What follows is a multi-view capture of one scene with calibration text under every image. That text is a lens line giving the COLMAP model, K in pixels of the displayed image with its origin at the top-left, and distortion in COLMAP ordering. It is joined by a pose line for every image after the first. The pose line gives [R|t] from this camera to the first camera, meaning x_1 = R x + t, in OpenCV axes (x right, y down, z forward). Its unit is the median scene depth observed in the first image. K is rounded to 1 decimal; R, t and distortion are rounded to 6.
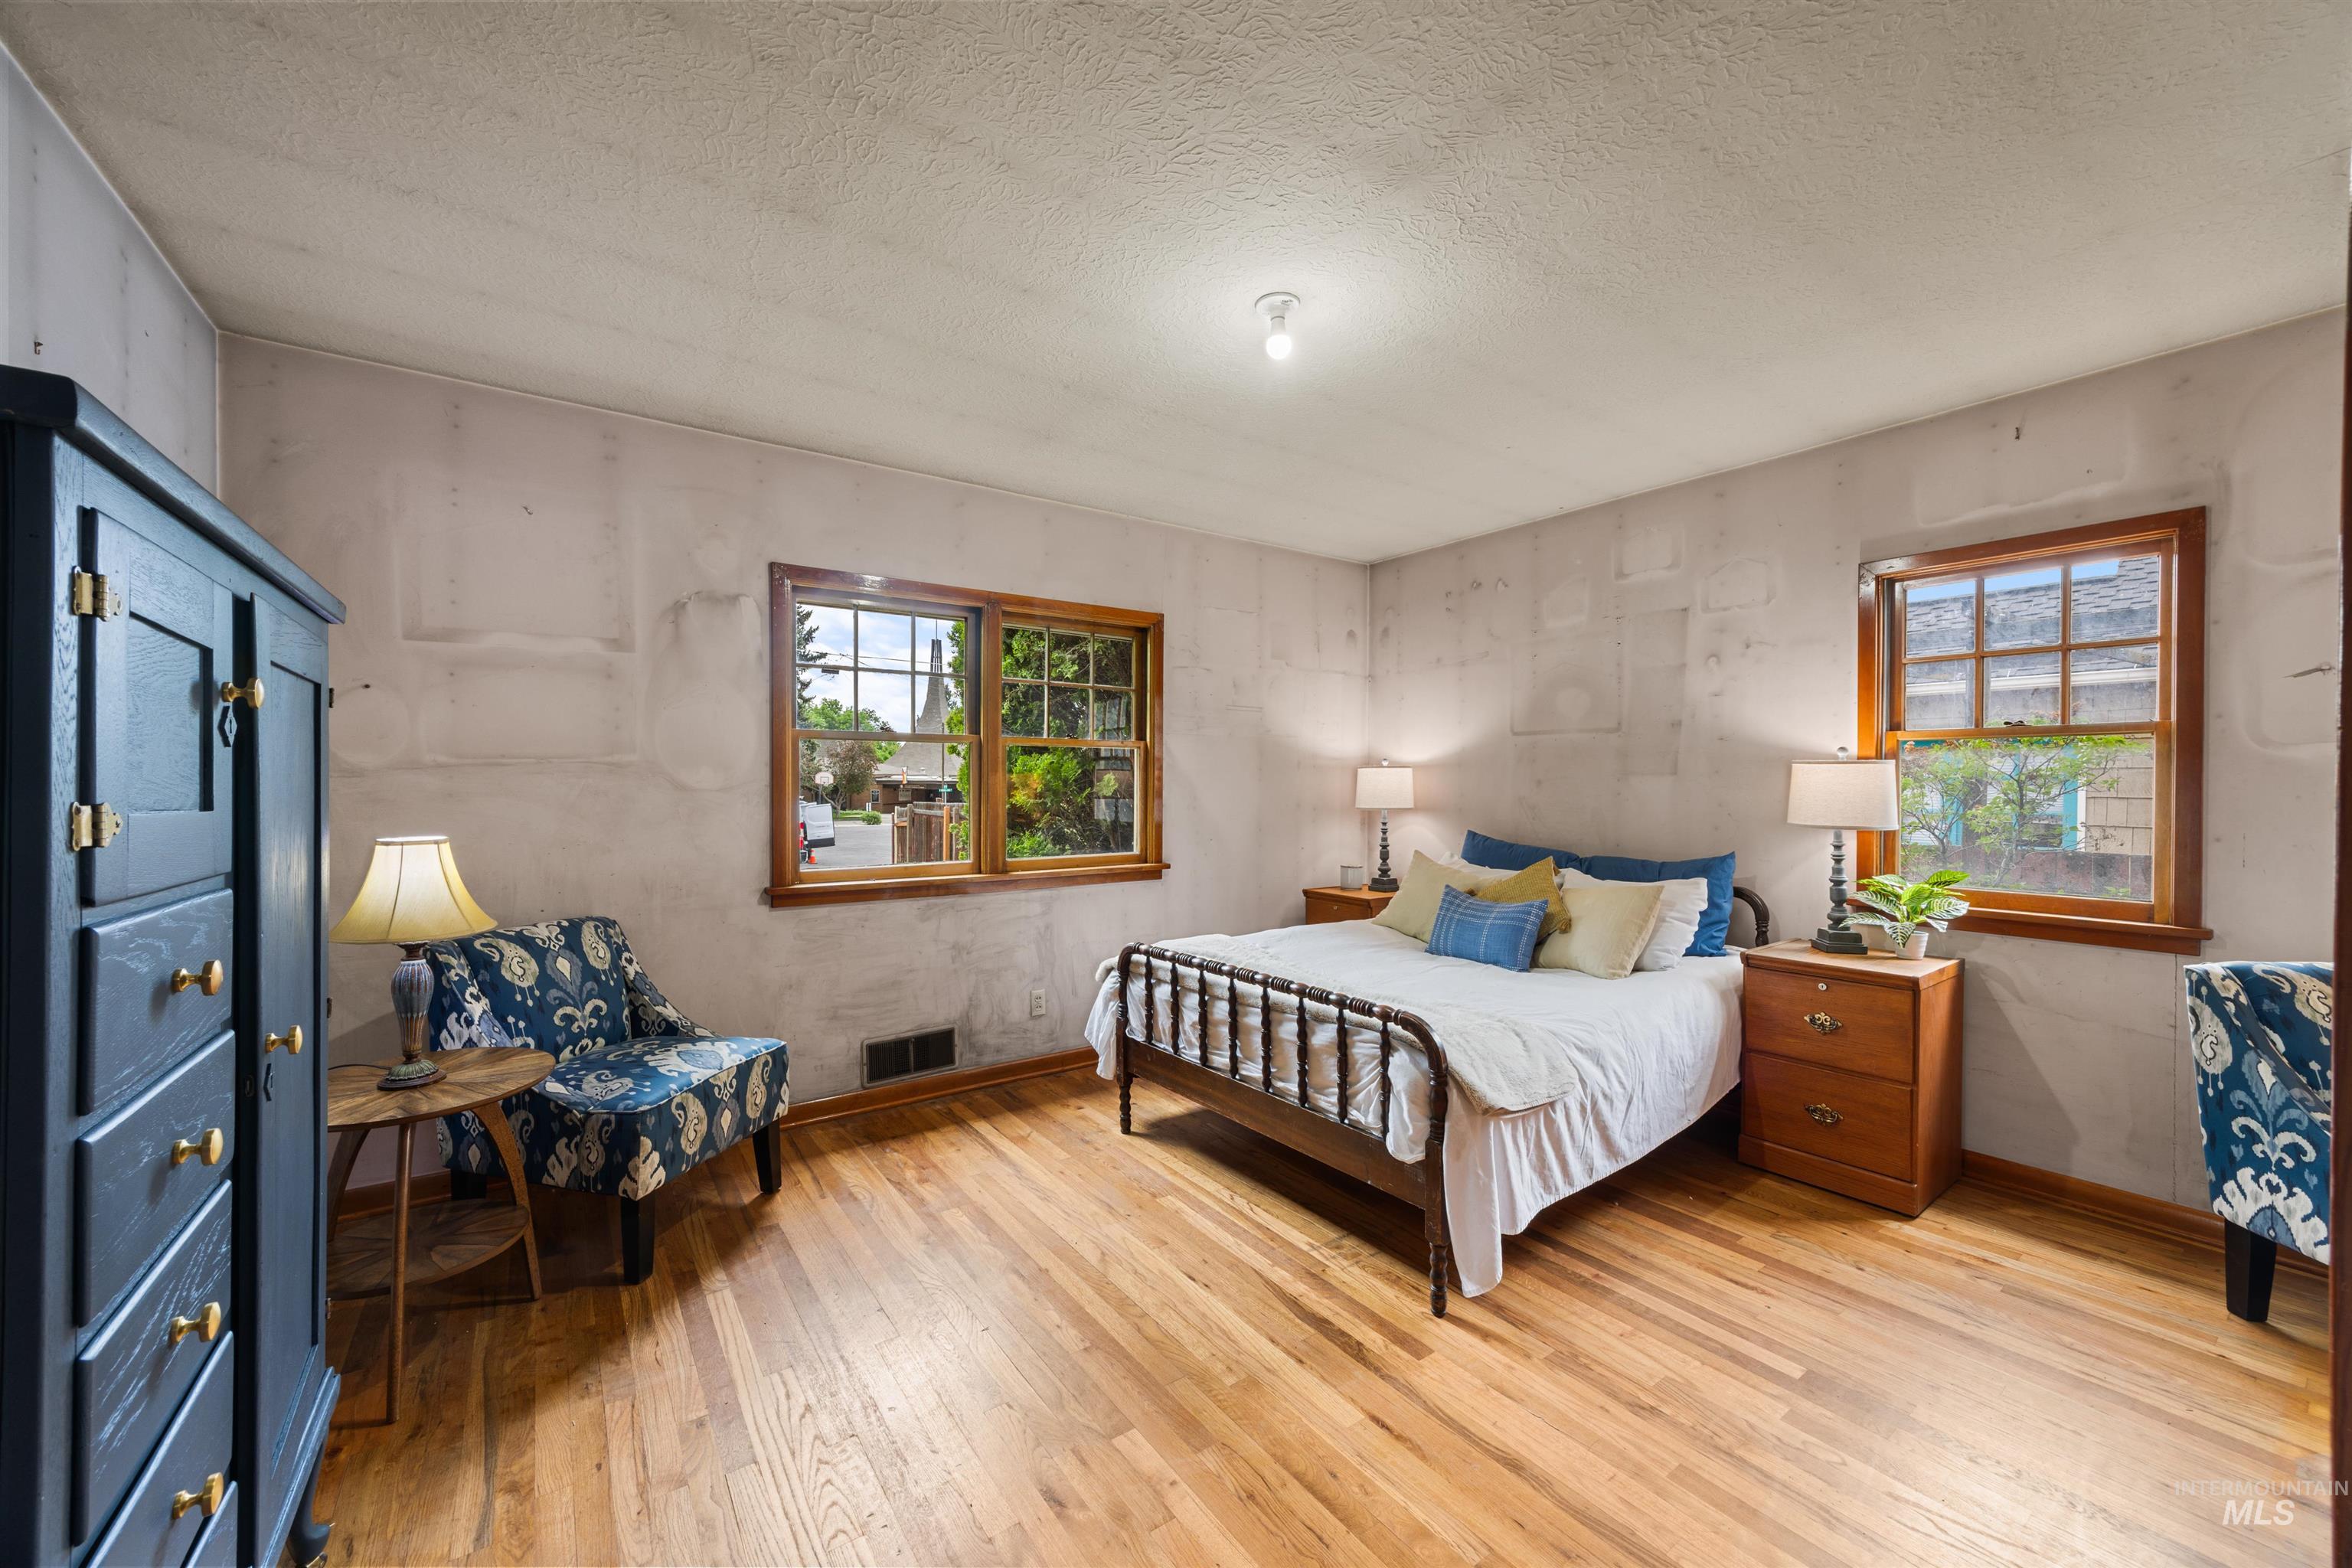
lens RADIAL K [[874.0, 0, 1172.4], [0, 874.0, 785.7], [0, 0, 1]] dist [0.000616, 0.000194]
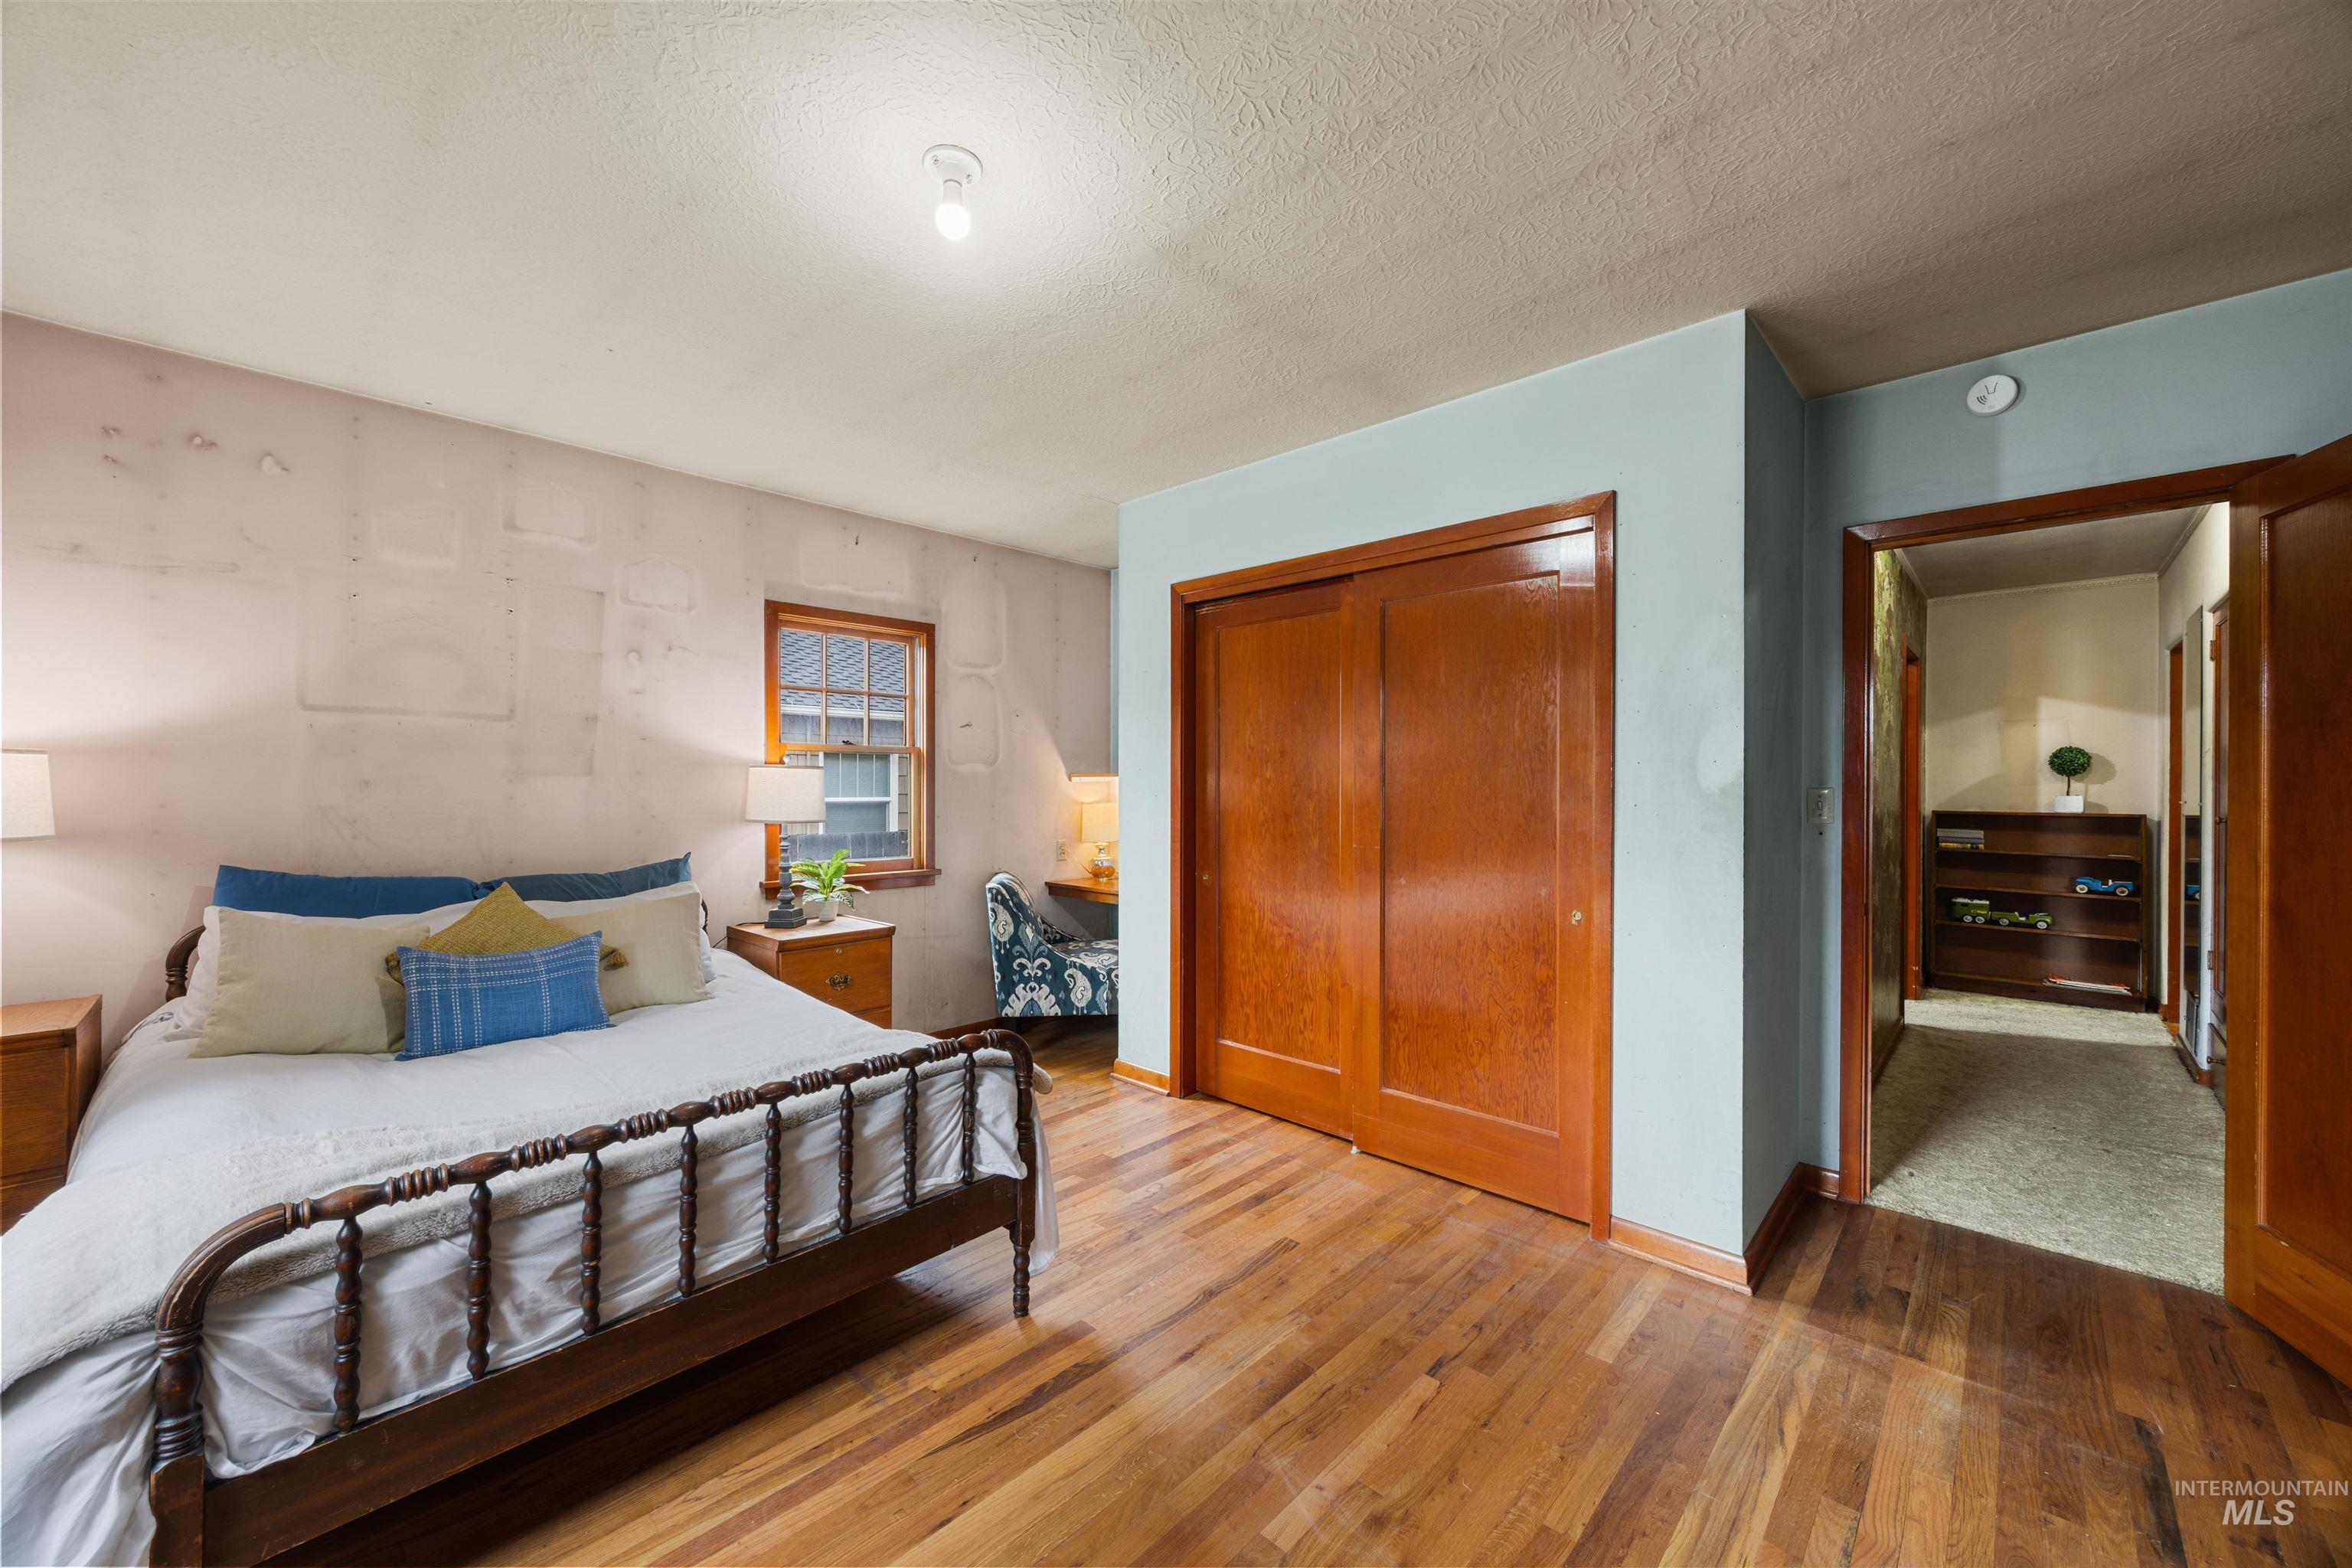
lens RADIAL K [[874.0, 0, 1168.6], [0, 874.0, 783.6], [0, 0, 1]] dist [0.000616, 0.000194]
pose [[-0.174633, -0.001606, 0.984632, -0.571989], [0.002047, 0.999996, 0.001994, -0.006190], [-0.984632, 0.002364, -0.174629, 0.806607]]
